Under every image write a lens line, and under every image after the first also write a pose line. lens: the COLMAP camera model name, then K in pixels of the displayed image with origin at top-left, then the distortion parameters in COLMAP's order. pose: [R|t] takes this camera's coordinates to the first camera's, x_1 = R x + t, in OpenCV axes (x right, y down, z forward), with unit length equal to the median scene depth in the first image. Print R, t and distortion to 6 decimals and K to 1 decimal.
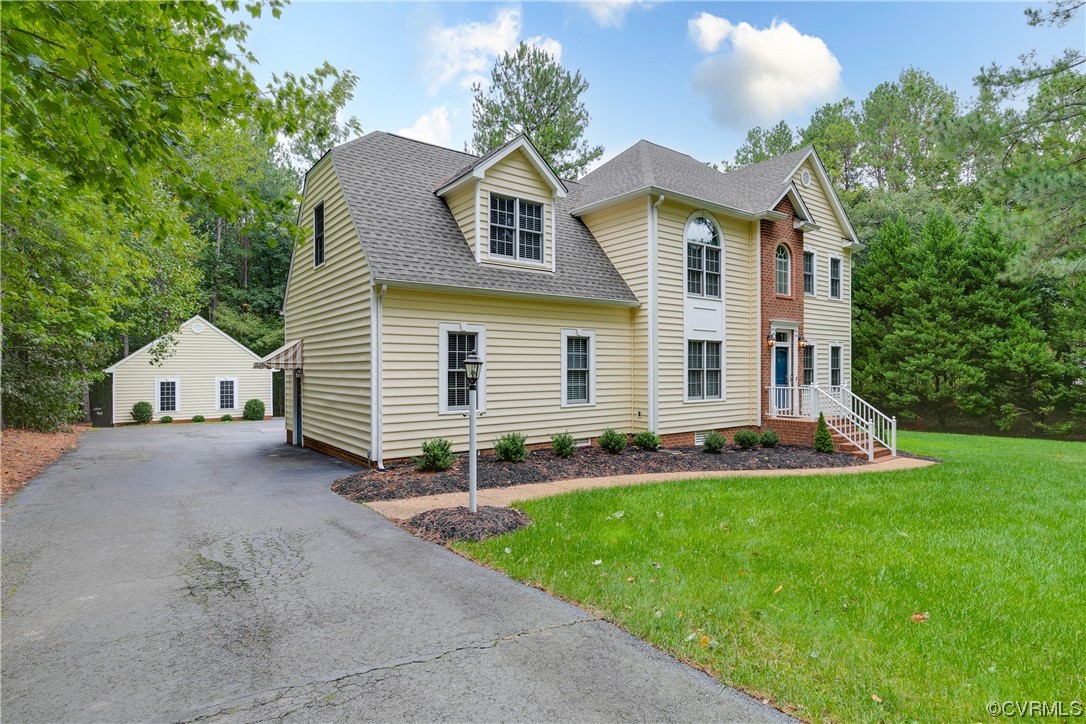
lens RADIAL K [[568.4, 0, 565.2], [0, 568.4, 366.7], [0, 0, 1]] dist [-0.000607, -0.000181]
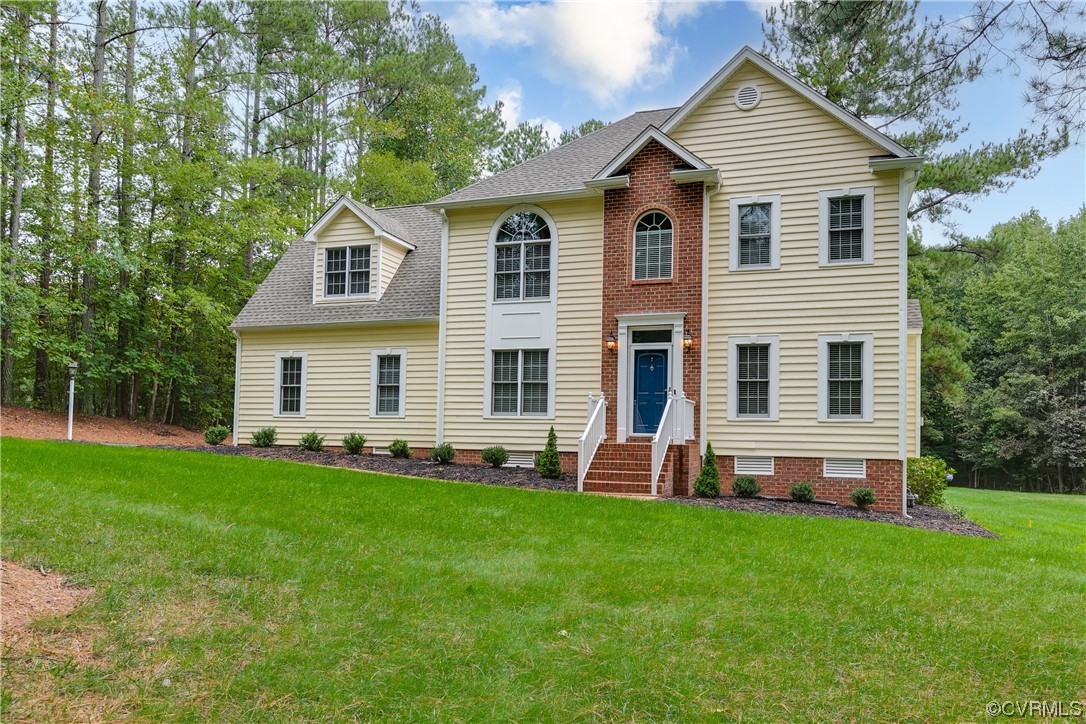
lens RADIAL K [[795.4, 0, 544.9], [0, 795.4, 409.0], [0, 0, 1]] dist [-0.006073, -0.003269]
pose [[0.532947, -0.021432, -0.845877, 1.431272], [-0.016214, 0.999237, -0.035533, 0.097903], [0.845993, 0.032652, 0.532193, 0.411739]]
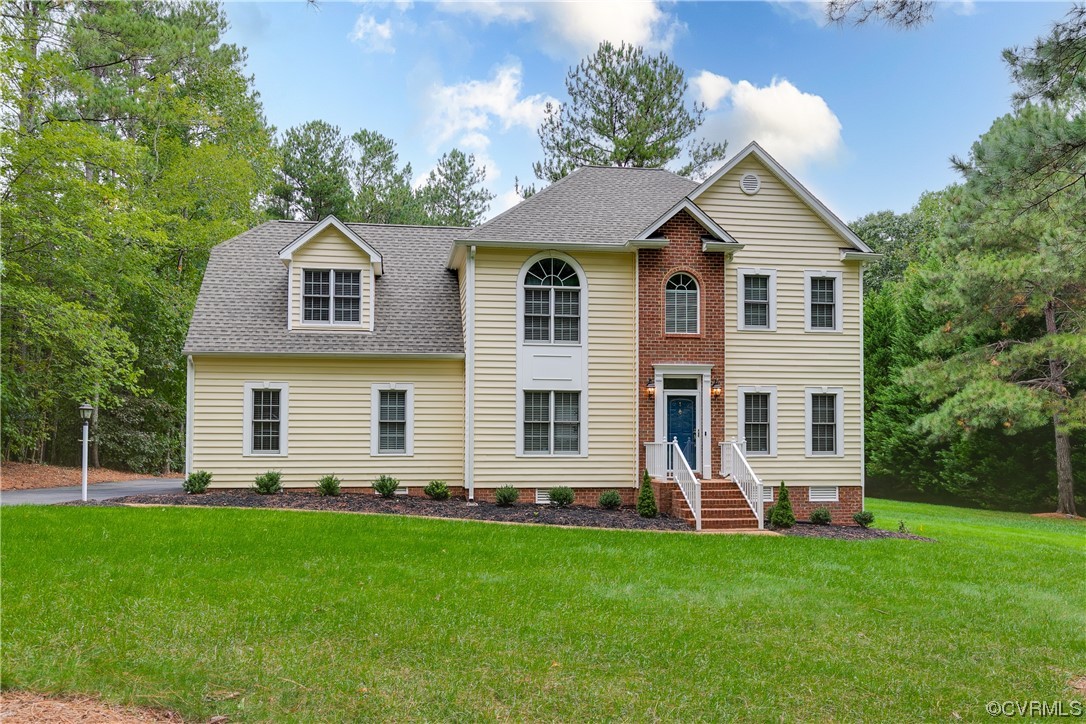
lens RADIAL K [[776.9, 0, 506.0], [0, 776.9, 418.2], [0, 0, 1]] dist [-0.003646, -0.001481]
pose [[0.863277, -0.007483, -0.504675, 0.892344], [-0.003252, 0.999787, -0.020386, 0.026954], [0.504720, 0.019240, 0.863069, -0.136518]]
